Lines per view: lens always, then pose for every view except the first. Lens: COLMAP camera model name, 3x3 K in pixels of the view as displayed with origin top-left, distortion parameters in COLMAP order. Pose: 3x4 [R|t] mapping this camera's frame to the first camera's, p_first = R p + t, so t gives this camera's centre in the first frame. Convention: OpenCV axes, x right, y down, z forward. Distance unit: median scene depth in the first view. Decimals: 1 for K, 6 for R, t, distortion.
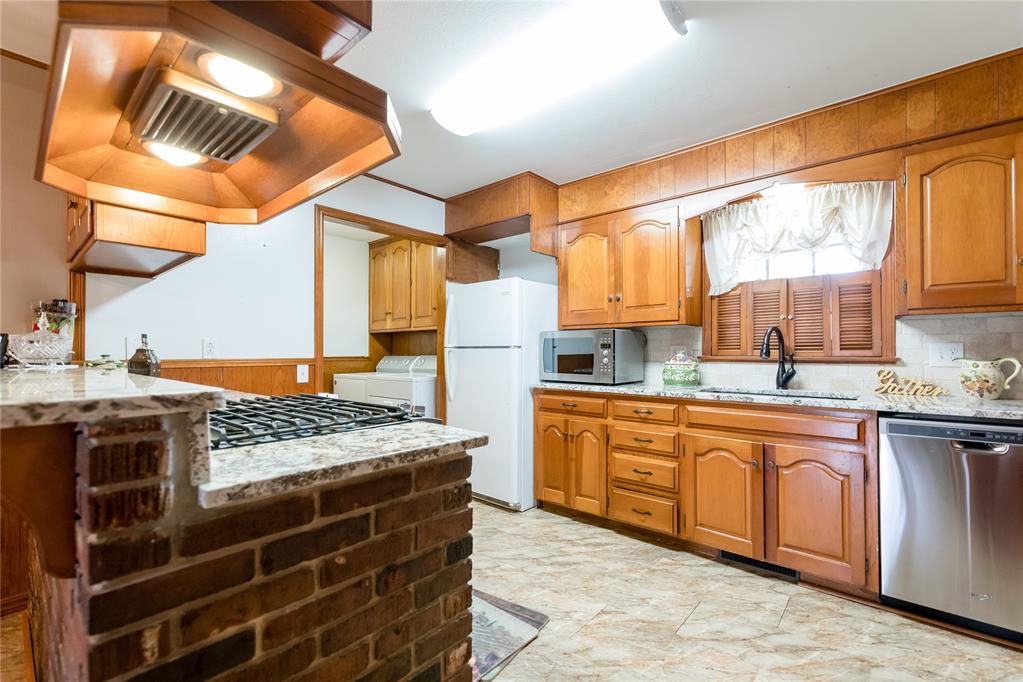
lens RADIAL K [[447.5, 0, 513.1], [0, 447.5, 345.0], [0, 0, 1]] dist [-0.009305, -0.001454]
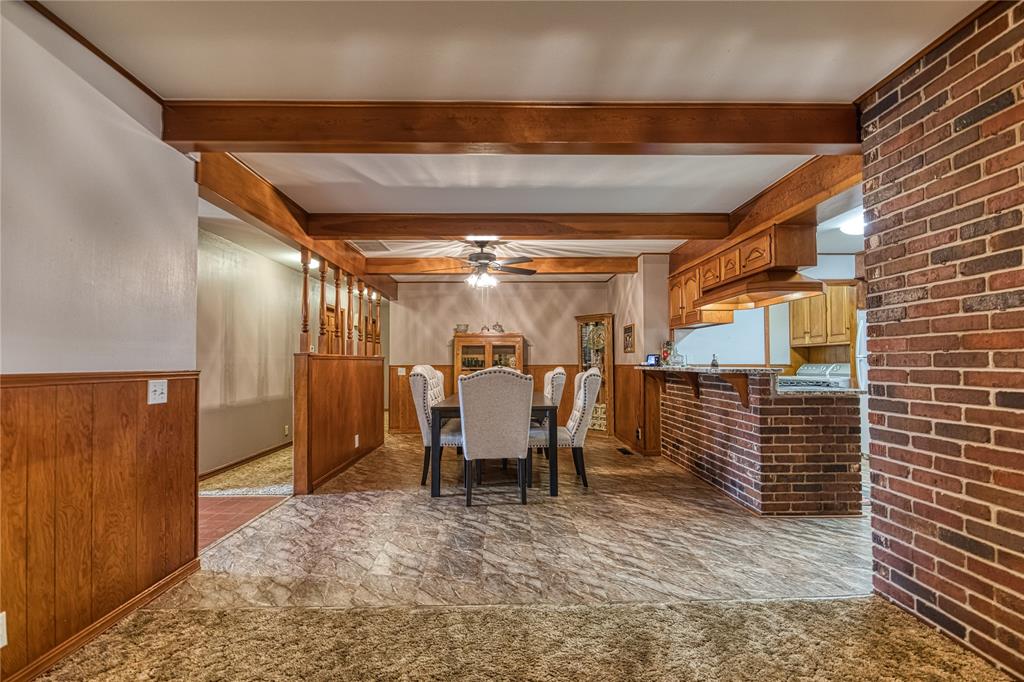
lens RADIAL K [[447.9, 0, 504.2], [0, 447.9, 356.6], [0, 0, 1]] dist [-0.009305, -0.001454]
pose [[0.665430, -0.013416, -0.746339, 0.160829], [0.014868, 0.999878, -0.004718, -0.007069], [0.746312, -0.007957, 0.665549, -0.793902]]
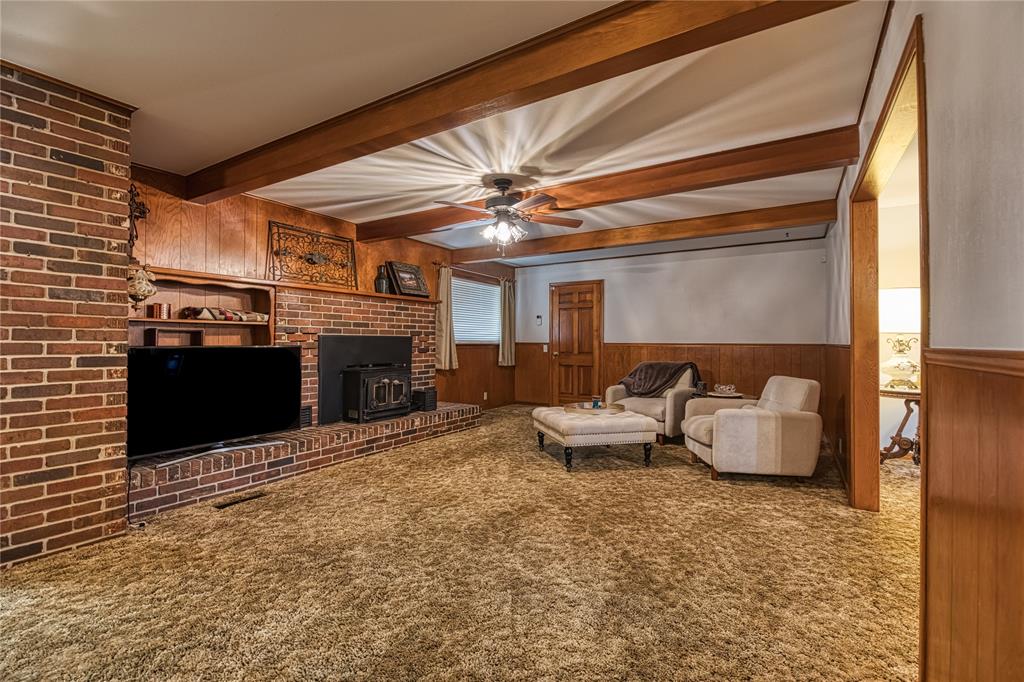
lens RADIAL K [[447.9, 0, 519.6], [0, 447.9, 335.5], [0, 0, 1]] dist [-0.009305, -0.001454]
pose [[-0.168312, 0.008828, 0.985694, -0.561121], [-0.024288, 0.999619, -0.013099, -0.005414], [-0.985435, -0.026145, -0.168033, -0.658853]]
